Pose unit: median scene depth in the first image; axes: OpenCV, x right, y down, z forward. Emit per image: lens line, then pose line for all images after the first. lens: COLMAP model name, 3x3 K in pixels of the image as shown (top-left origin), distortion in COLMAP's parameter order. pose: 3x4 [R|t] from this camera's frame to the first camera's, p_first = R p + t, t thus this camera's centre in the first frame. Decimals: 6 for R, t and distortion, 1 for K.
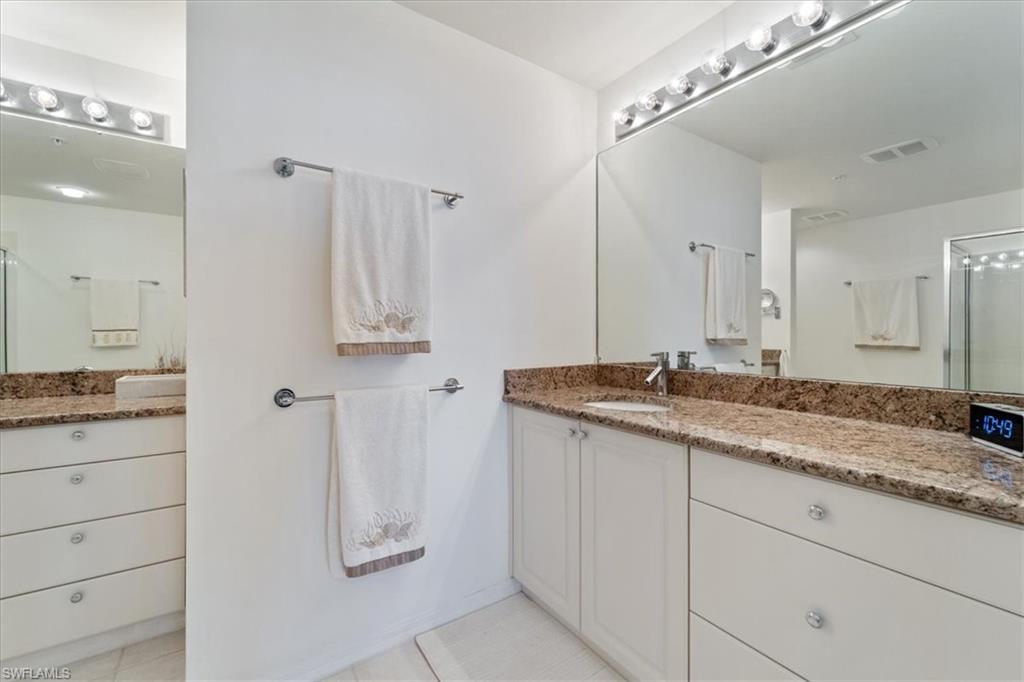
lens RADIAL K [[417.0, 0, 513.3], [0, 417.0, 334.9], [0, 0, 1]] dist [0.007290, 0.000202]
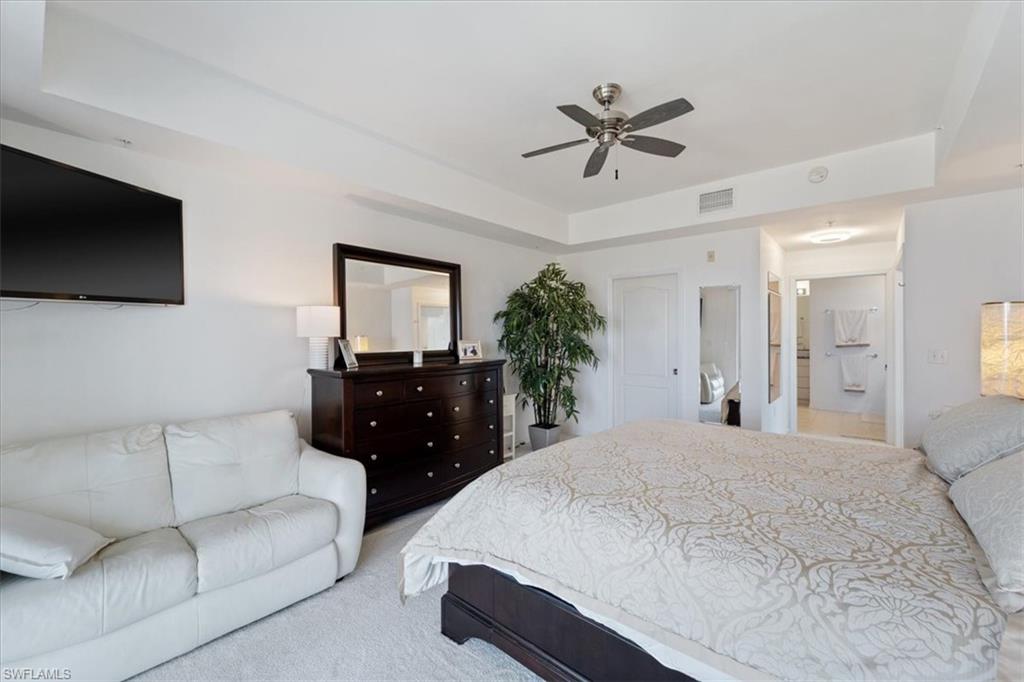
lens RADIAL K [[417.0, 0, 513.3], [0, 417.0, 334.9], [0, 0, 1]] dist [0.007290, 0.000202]
pose [[0.280027, 0.004062, -0.959984, 3.066057], [-0.001905, 0.999991, 0.003675, -0.094203], [0.959990, 0.000800, 0.280032, -3.846609]]
